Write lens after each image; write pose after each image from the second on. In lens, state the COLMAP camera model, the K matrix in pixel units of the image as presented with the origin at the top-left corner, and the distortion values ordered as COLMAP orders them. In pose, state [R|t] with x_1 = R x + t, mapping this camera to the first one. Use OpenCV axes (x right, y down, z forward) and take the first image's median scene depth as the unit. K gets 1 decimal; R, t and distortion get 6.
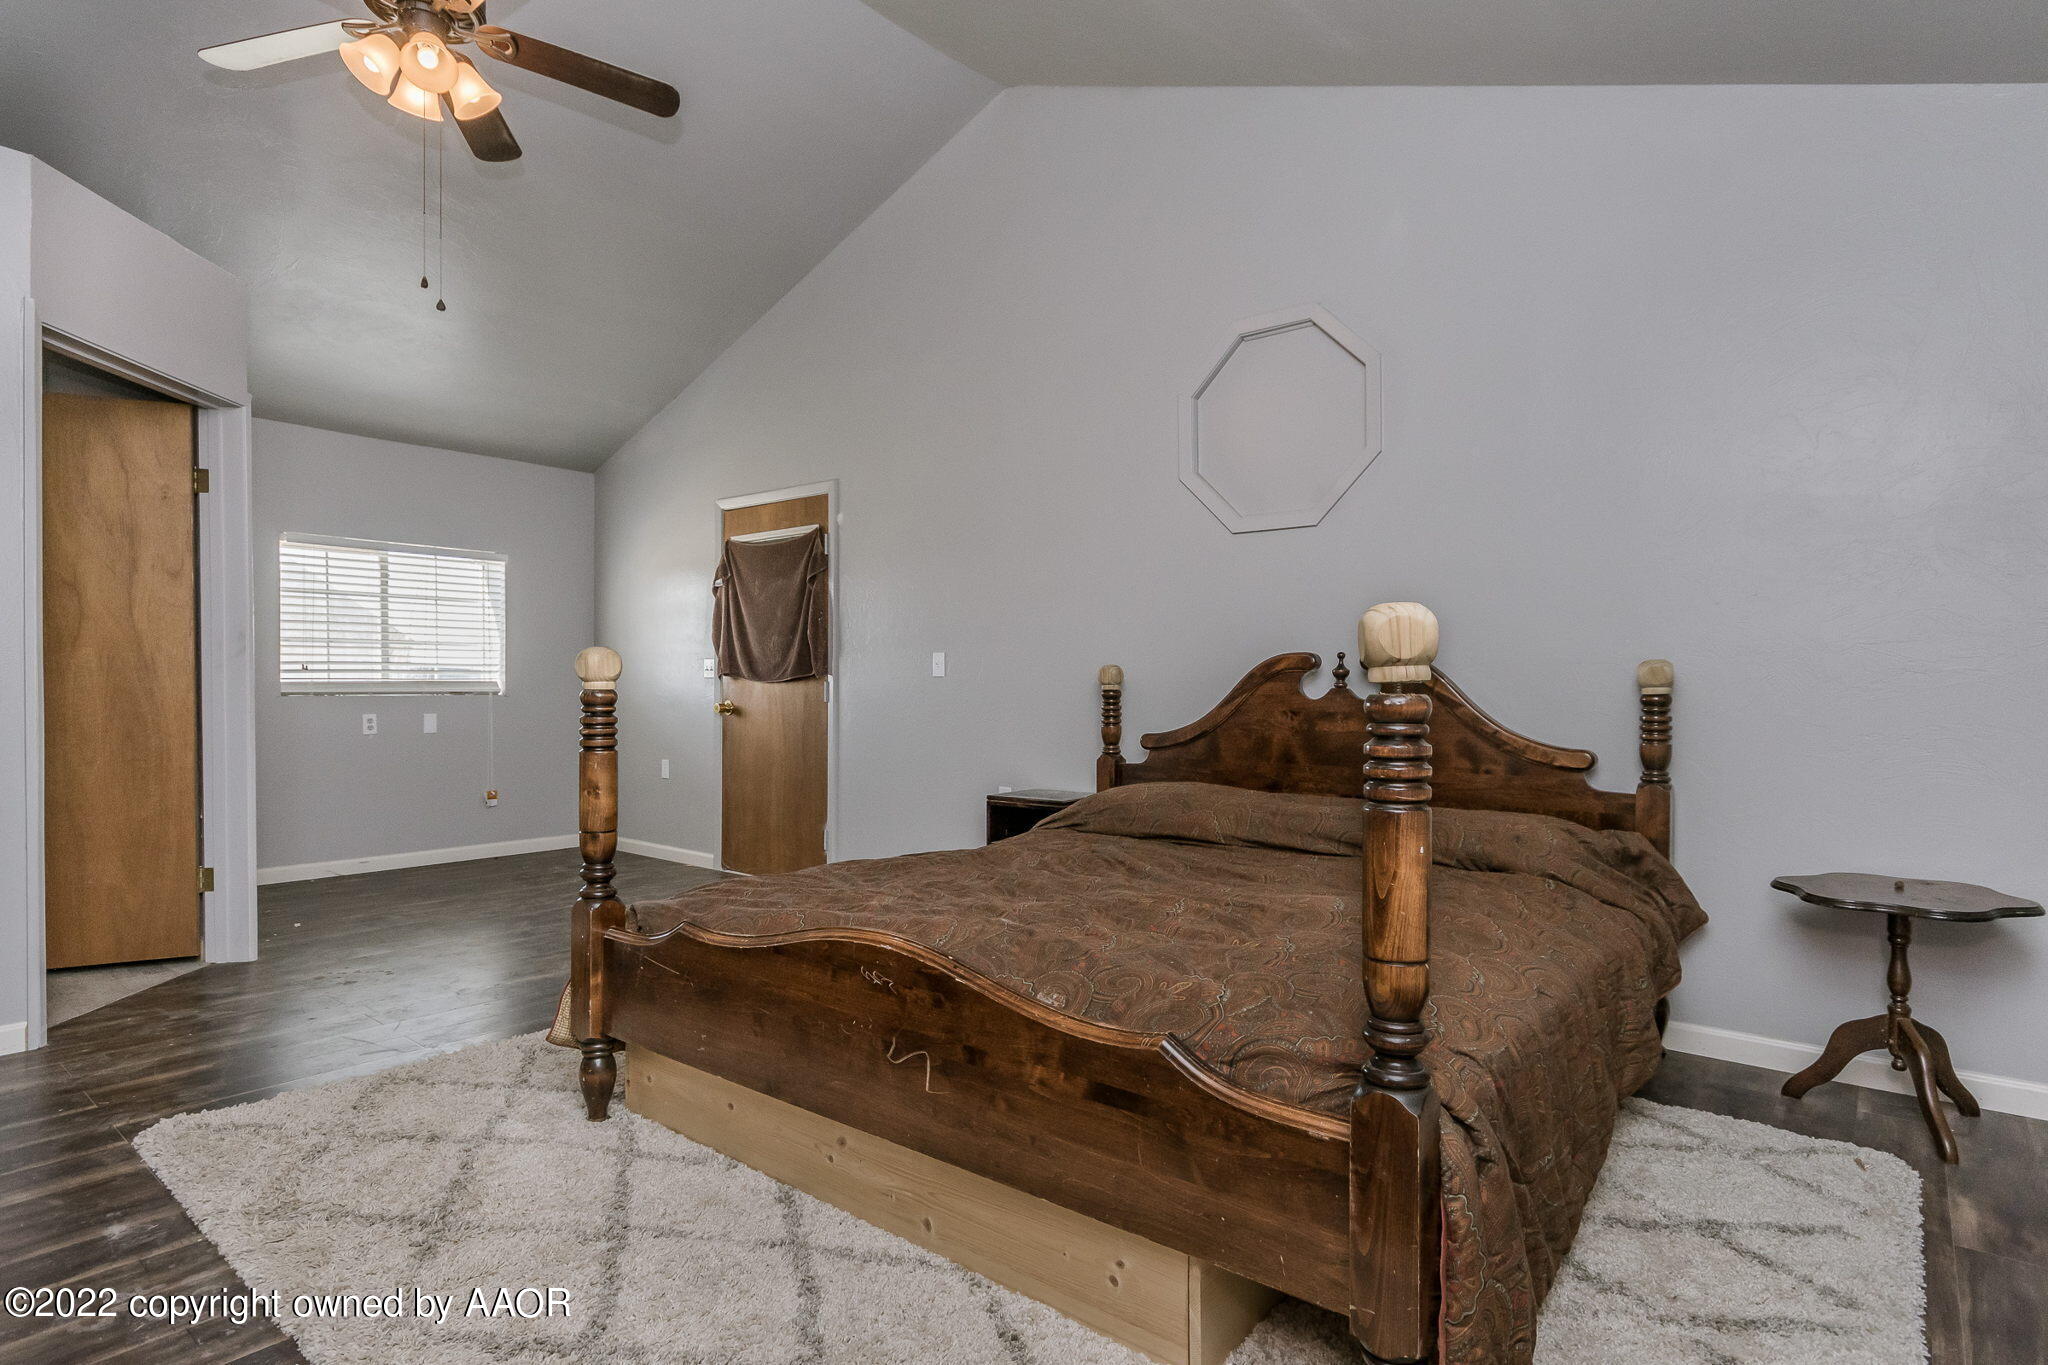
lens RADIAL K [[1084.4, 0, 1019.7], [0, 1084.4, 694.8], [0, 0, 1]] dist [-0.001192, -0.001033]
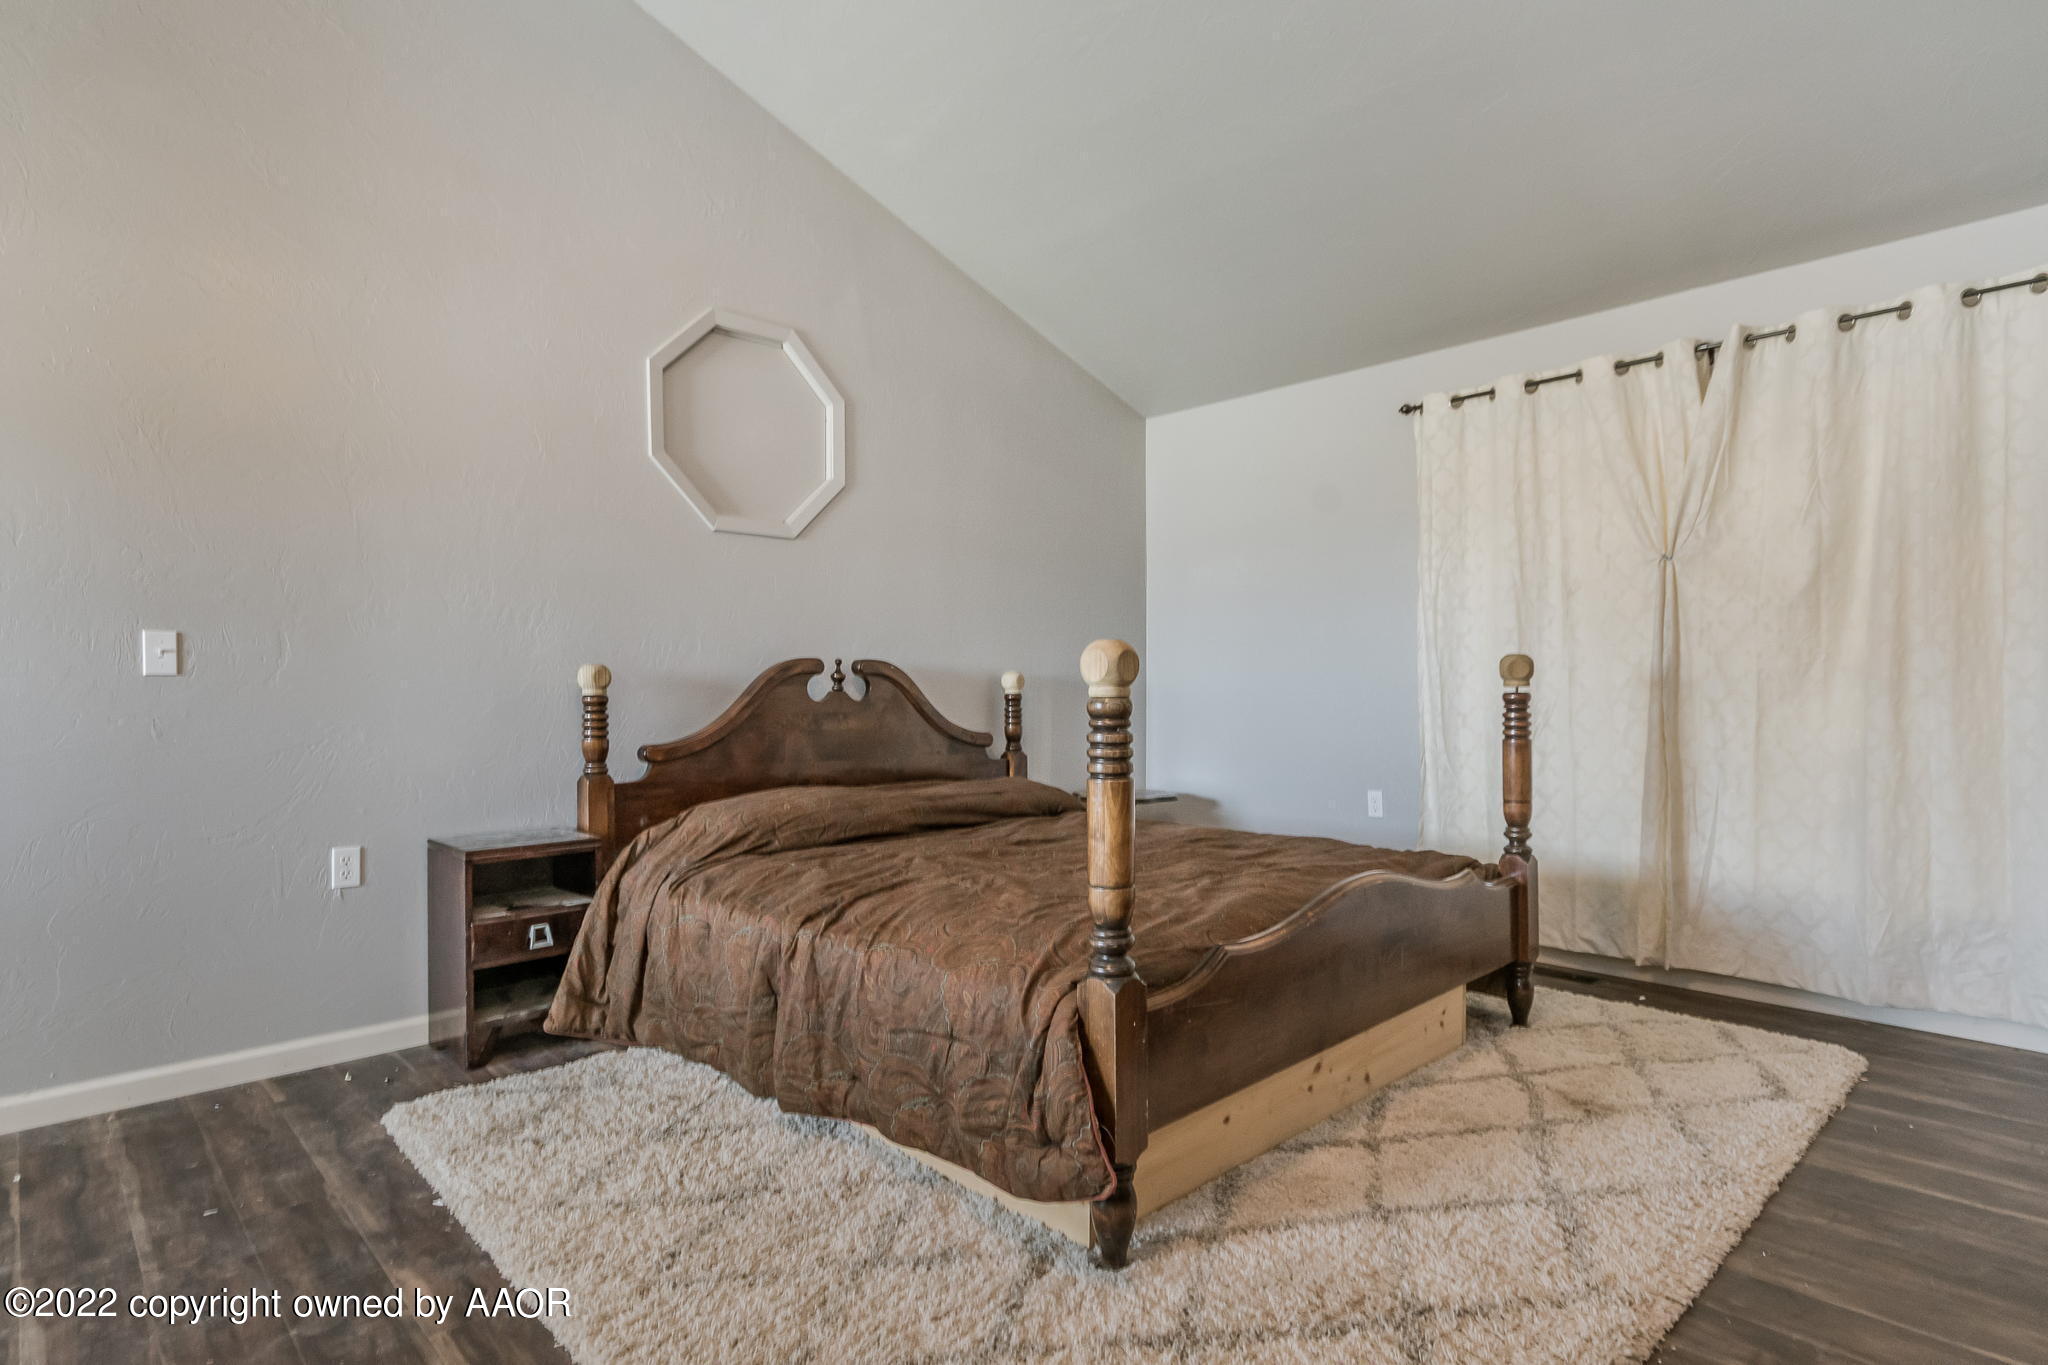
lens RADIAL K [[1084.4, 0, 1019.7], [0, 1084.4, 694.8], [0, 0, 1]] dist [-0.001192, -0.001033]
pose [[0.139315, -0.007697, 0.990218, -0.775757], [0.016086, 0.999855, 0.005509, -0.005016], [-0.990117, 0.015161, 0.139418, 0.650751]]
